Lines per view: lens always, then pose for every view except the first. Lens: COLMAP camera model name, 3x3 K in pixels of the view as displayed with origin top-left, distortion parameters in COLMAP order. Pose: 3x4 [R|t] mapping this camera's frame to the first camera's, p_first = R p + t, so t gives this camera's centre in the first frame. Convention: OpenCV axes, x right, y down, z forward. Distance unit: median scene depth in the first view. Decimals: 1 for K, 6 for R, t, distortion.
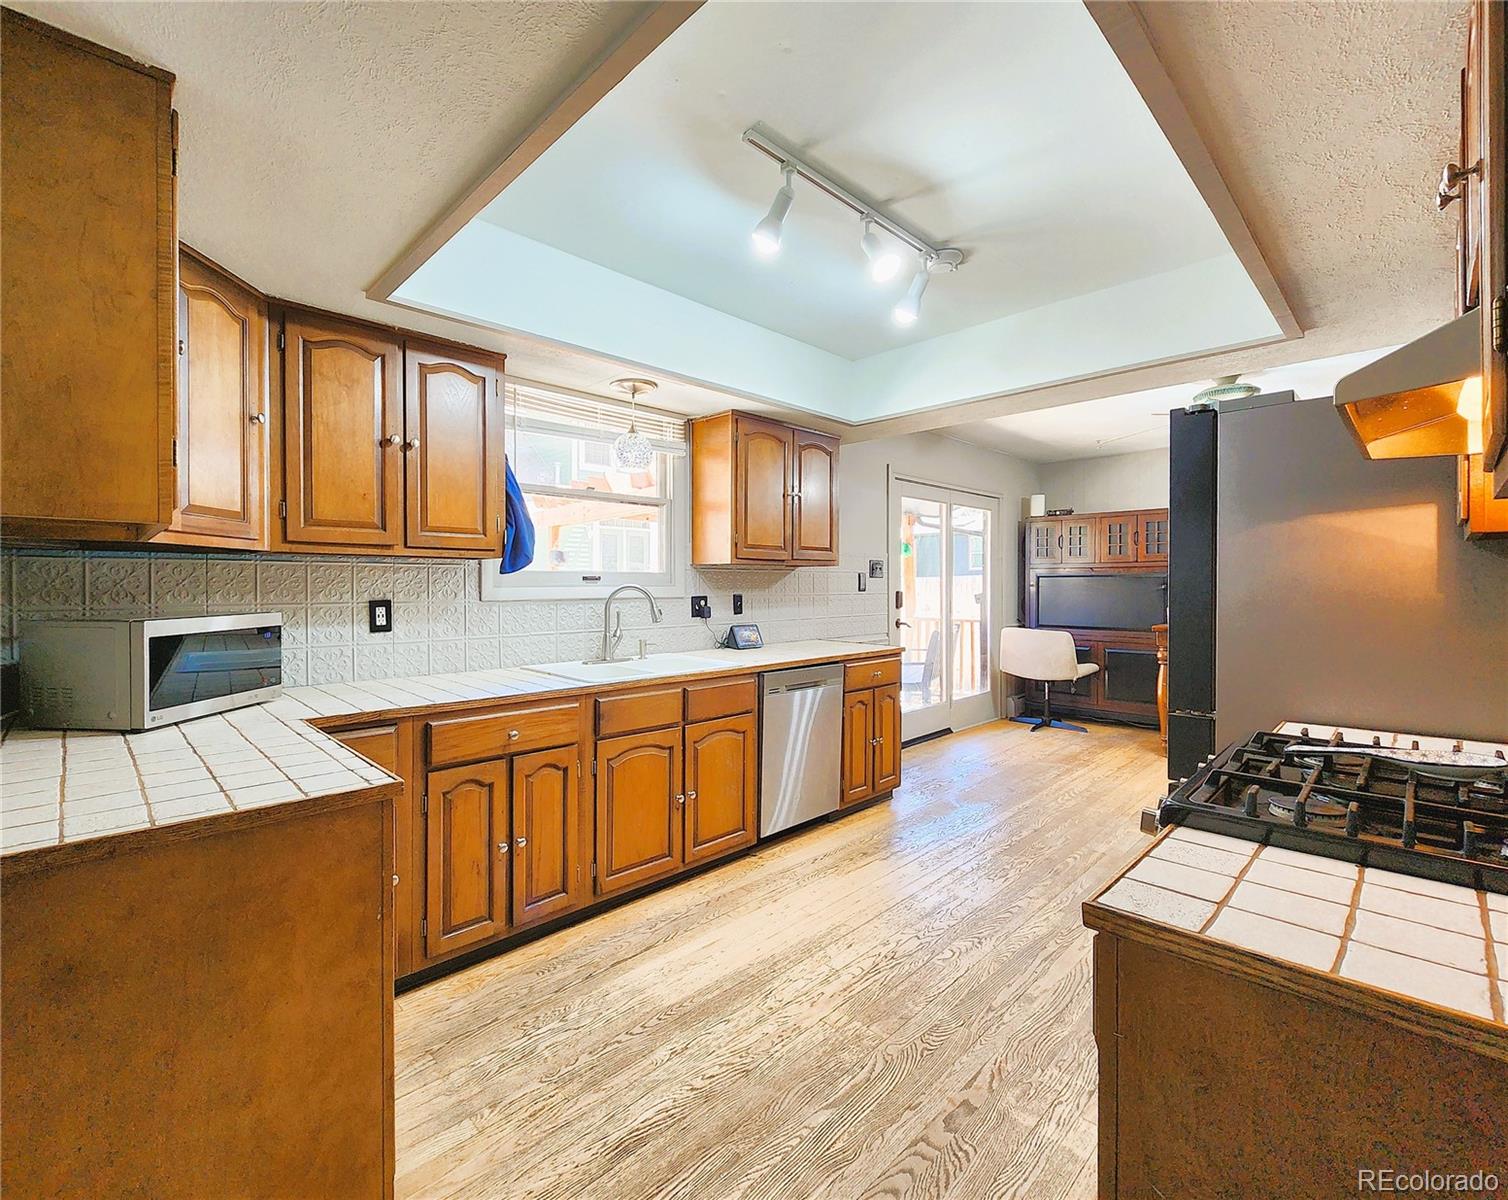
lens RADIAL K [[674.1, 0, 701.5], [0, 674.1, 588.6], [0, 0, 1]] dist [0.003452, 0.000175]
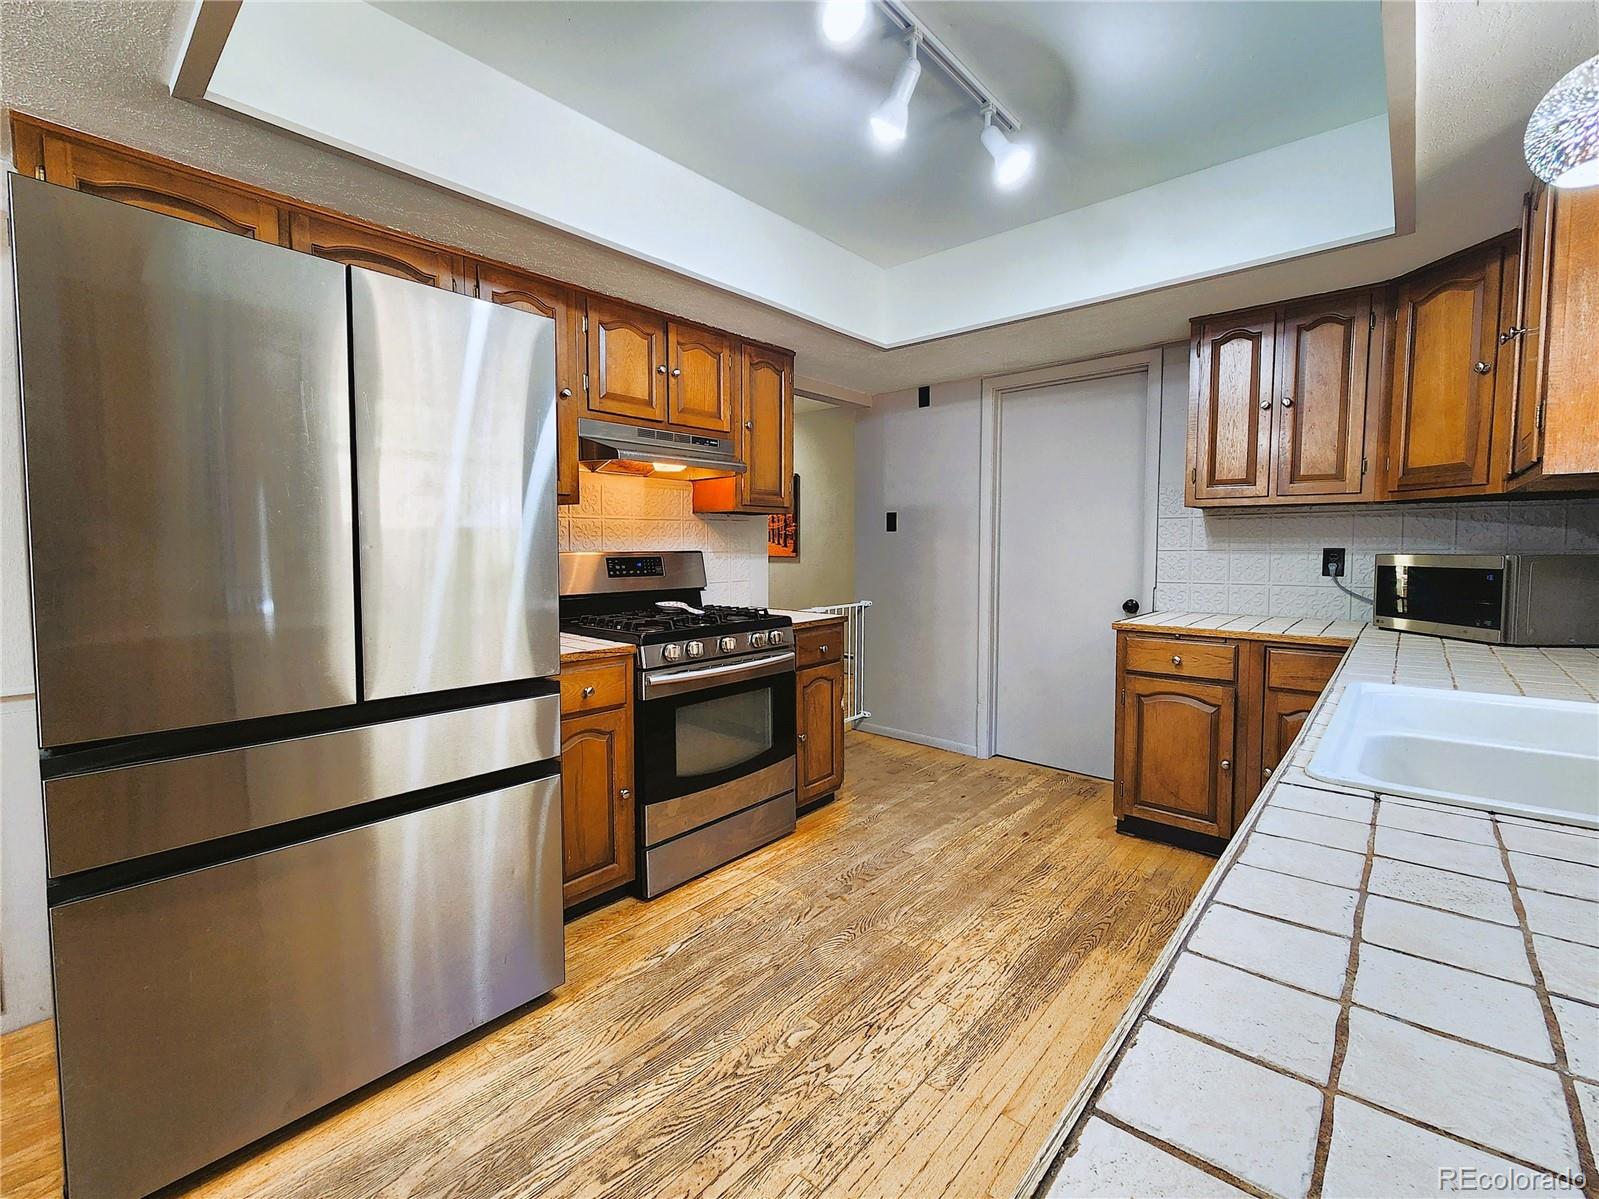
lens RADIAL K [[695.2, 0, 804.8], [0, 695.2, 588.1], [0, 0, 1]] dist [-0.000171, 0.000226]
pose [[-0.993927, 0.007854, -0.109763, 0.341968], [0.000111, 0.997521, 0.070372, 0.007639], [0.110044, 0.069933, -0.991463, 1.349030]]
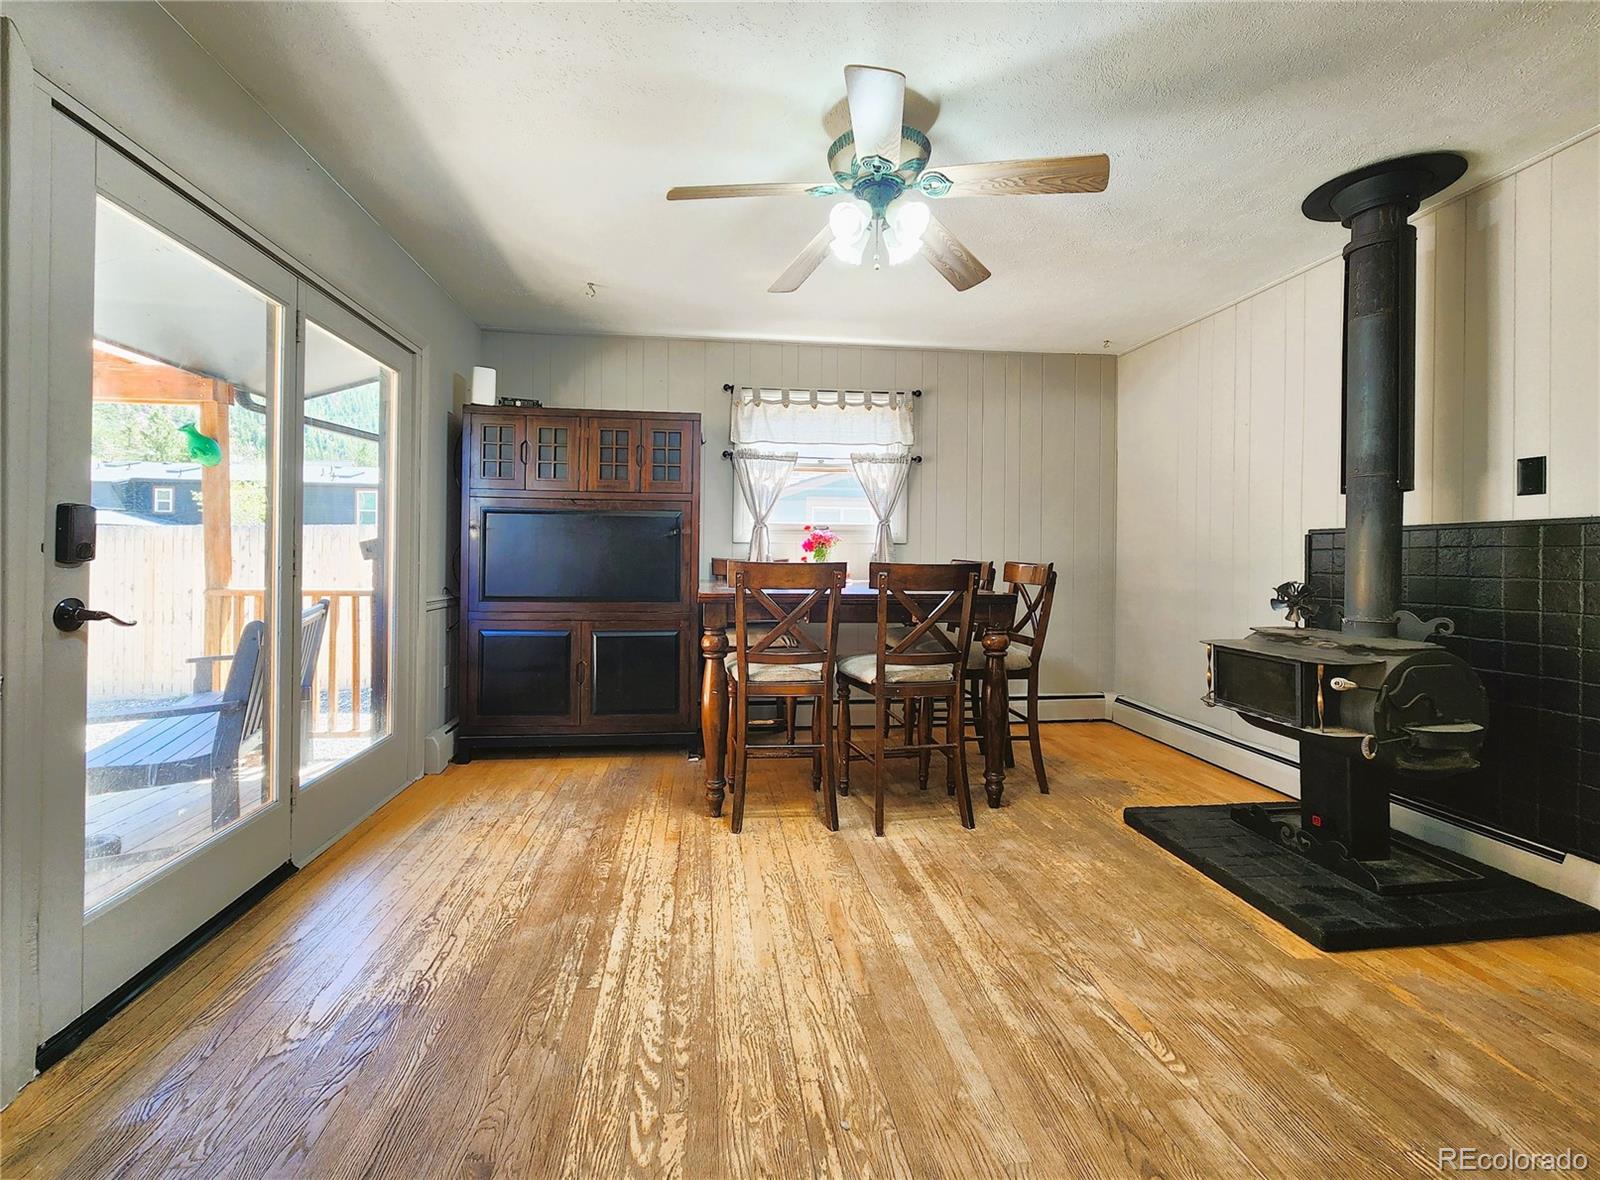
lens RADIAL K [[663.3, 0, 782.8], [0, 663.3, 559.7], [0, 0, 1]] dist [0.014744, -0.000001]
pose [[0.586268, 0.003164, 0.810111, 0.420395], [-0.008383, 0.999963, 0.002162, 0.043580], [-0.810074, -0.008059, 0.586272, 1.021901]]
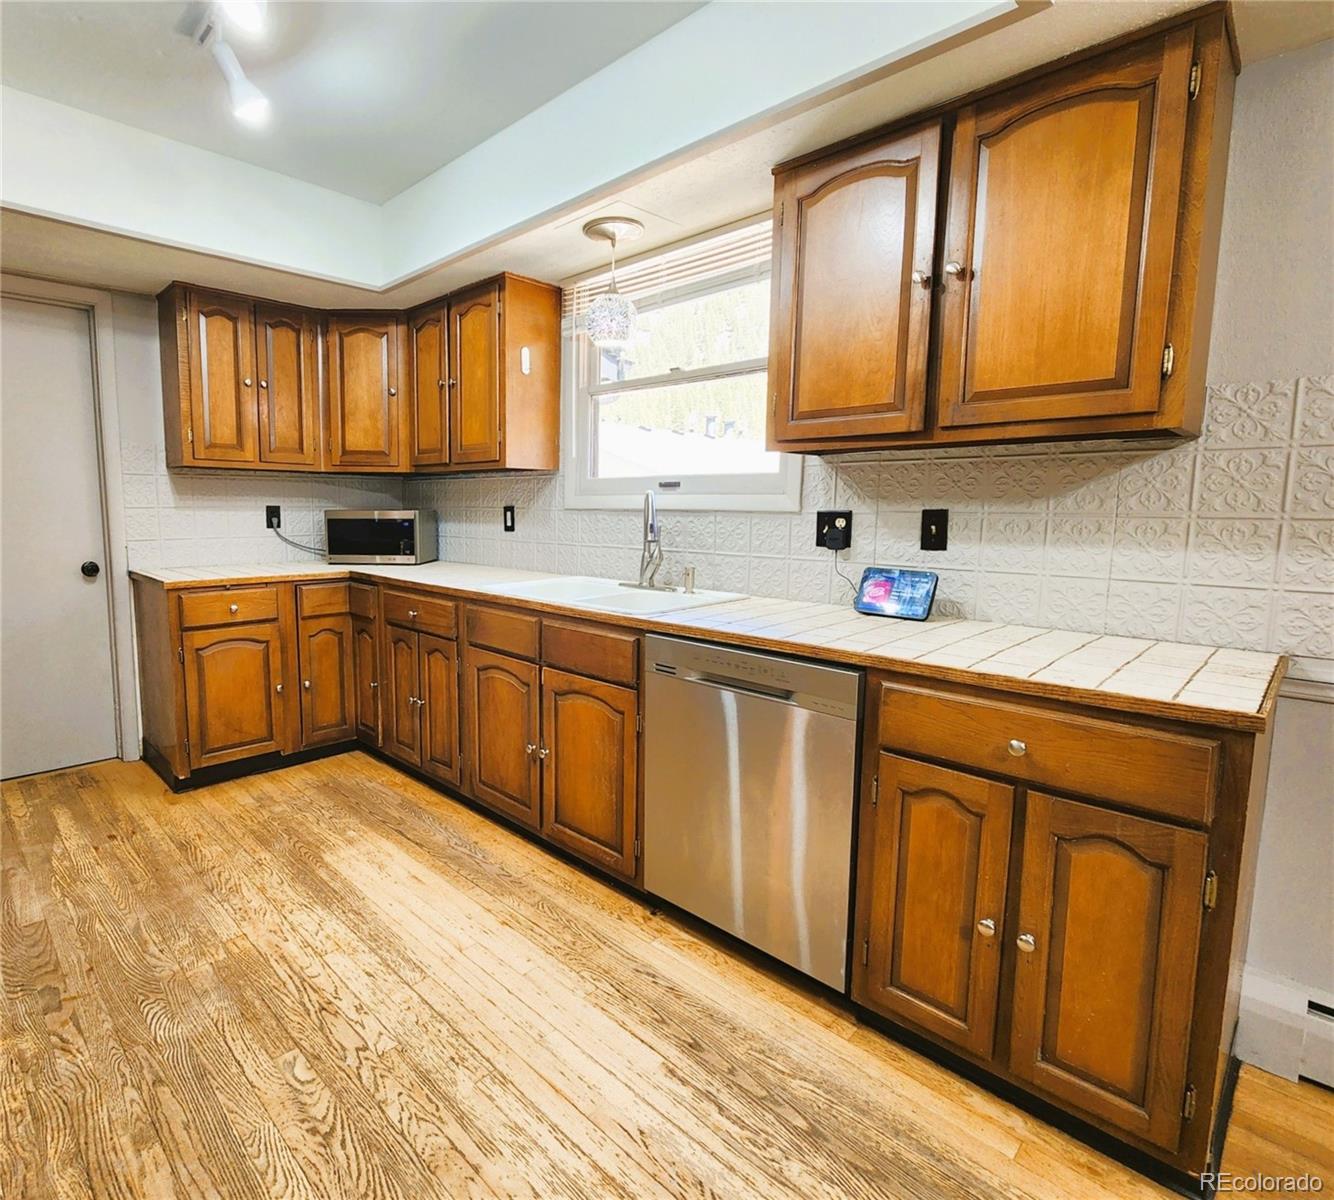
lens RADIAL K [[710.7, 0, 571.1], [0, 710.7, 583.8], [0, 0, 1]] dist [0.002681, 0.000732]
pose [[0.004975, 0.110124, -0.993905, 0.769235], [-0.013812, 0.993830, 0.110047, 0.011904], [0.999892, 0.013181, 0.006465, 0.980473]]
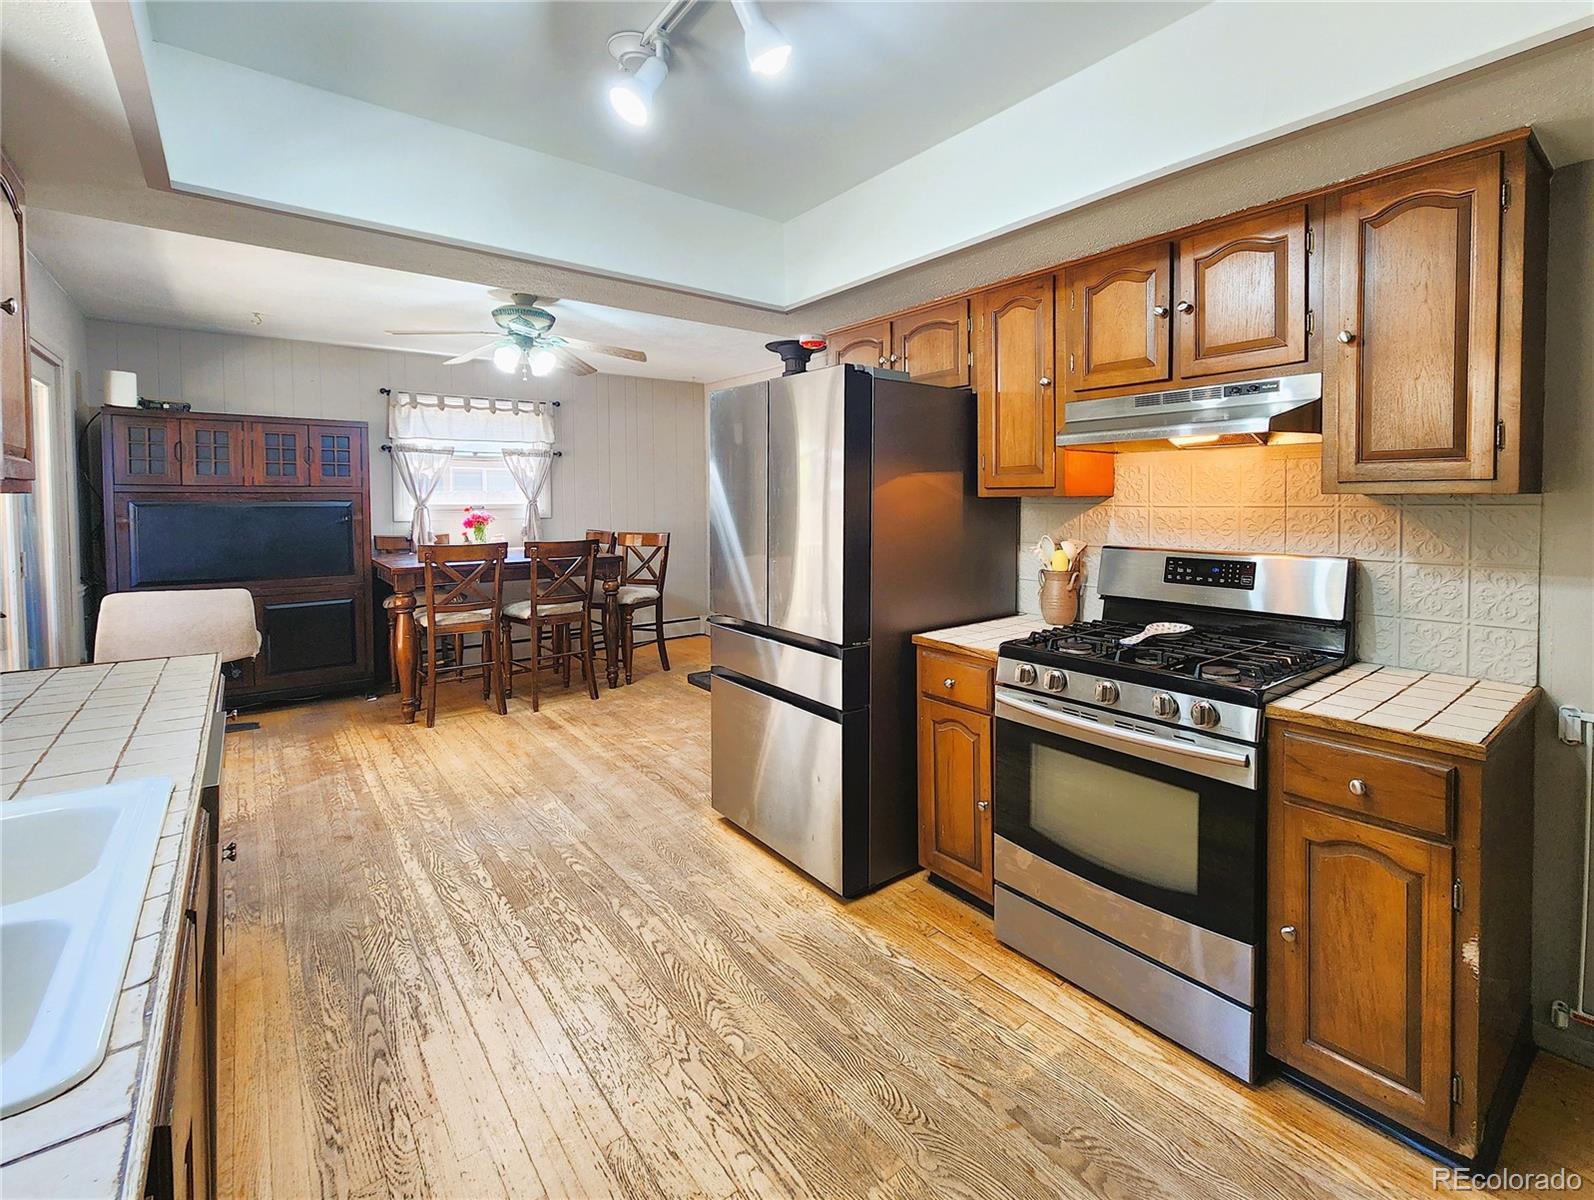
lens RADIAL K [[742.0, 0, 878.4], [0, 742.0, 518.3], [0, 0, 1]] dist [0.004090, -0.000421]
pose [[0.036705, -0.025219, 0.999008, -0.331608], [0.009391, 0.999646, 0.024890, -0.033243], [-0.999282, 0.008468, 0.036928, 0.642067]]
